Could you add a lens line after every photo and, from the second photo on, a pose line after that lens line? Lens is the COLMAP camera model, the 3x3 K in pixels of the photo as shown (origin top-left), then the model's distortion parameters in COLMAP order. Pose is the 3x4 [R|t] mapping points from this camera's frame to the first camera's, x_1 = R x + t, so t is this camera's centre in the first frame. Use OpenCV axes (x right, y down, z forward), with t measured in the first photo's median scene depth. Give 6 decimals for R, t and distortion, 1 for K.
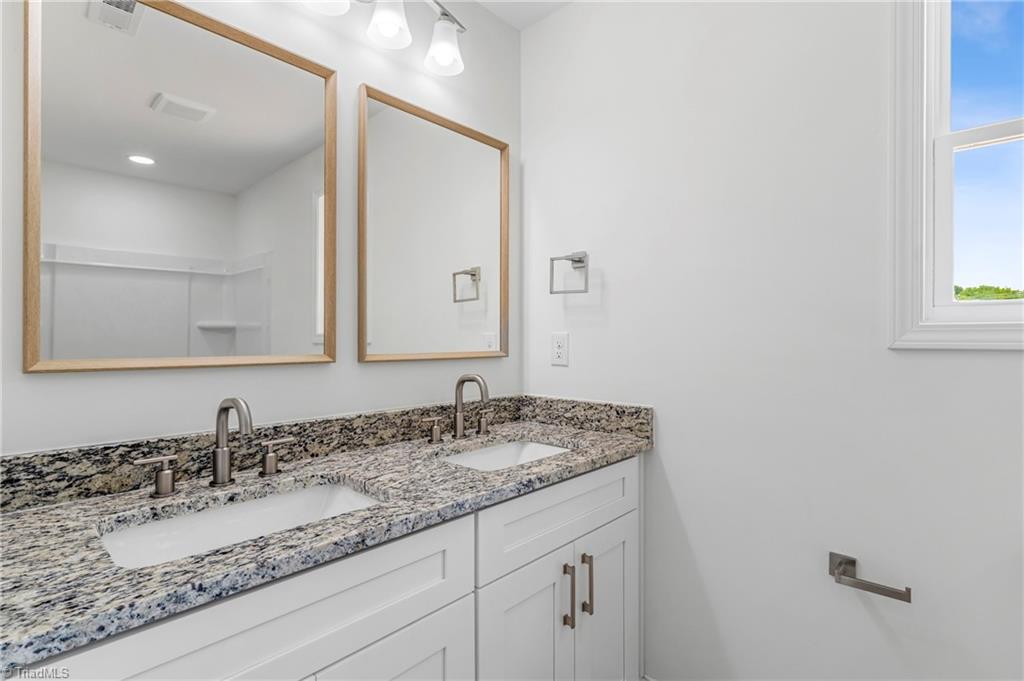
lens RADIAL K [[522.9, 0, 513.5], [0, 522.9, 336.6], [0, 0, 1]] dist [-0.002118, 0.000252]
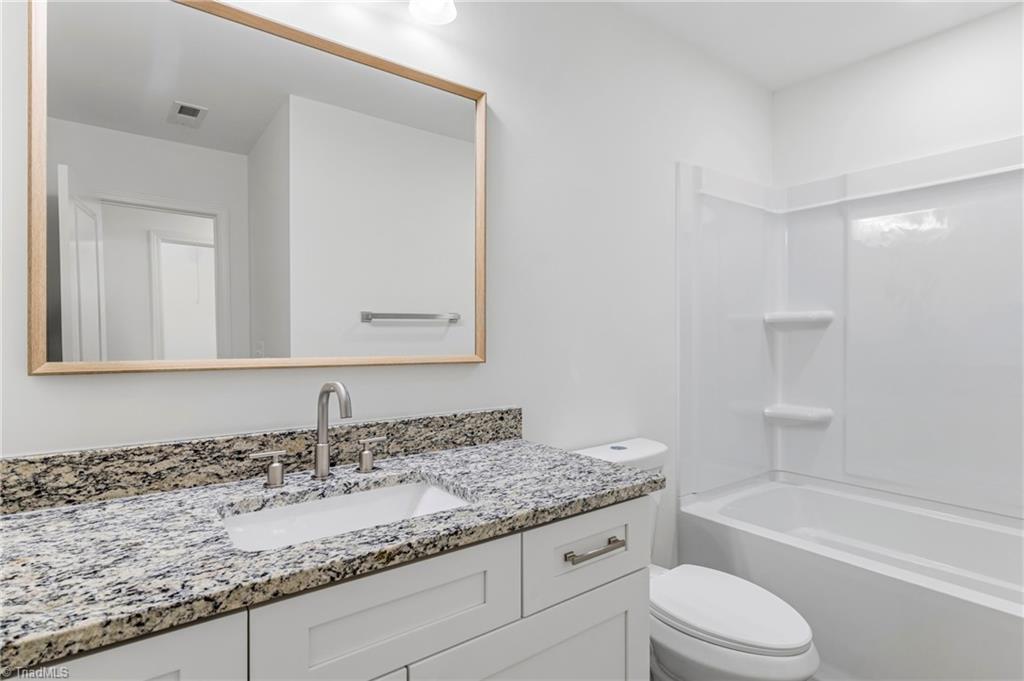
lens RADIAL K [[526.9, 0, 511.5], [0, 526.9, 348.2], [0, 0, 1]] dist [0.001682, -0.000440]
pose [[0.979252, 0.000024, -0.202647, 0.099137], [0.003939, 0.999809, 0.019152, 0.001099], [0.202609, -0.019552, 0.979065, 0.115023]]
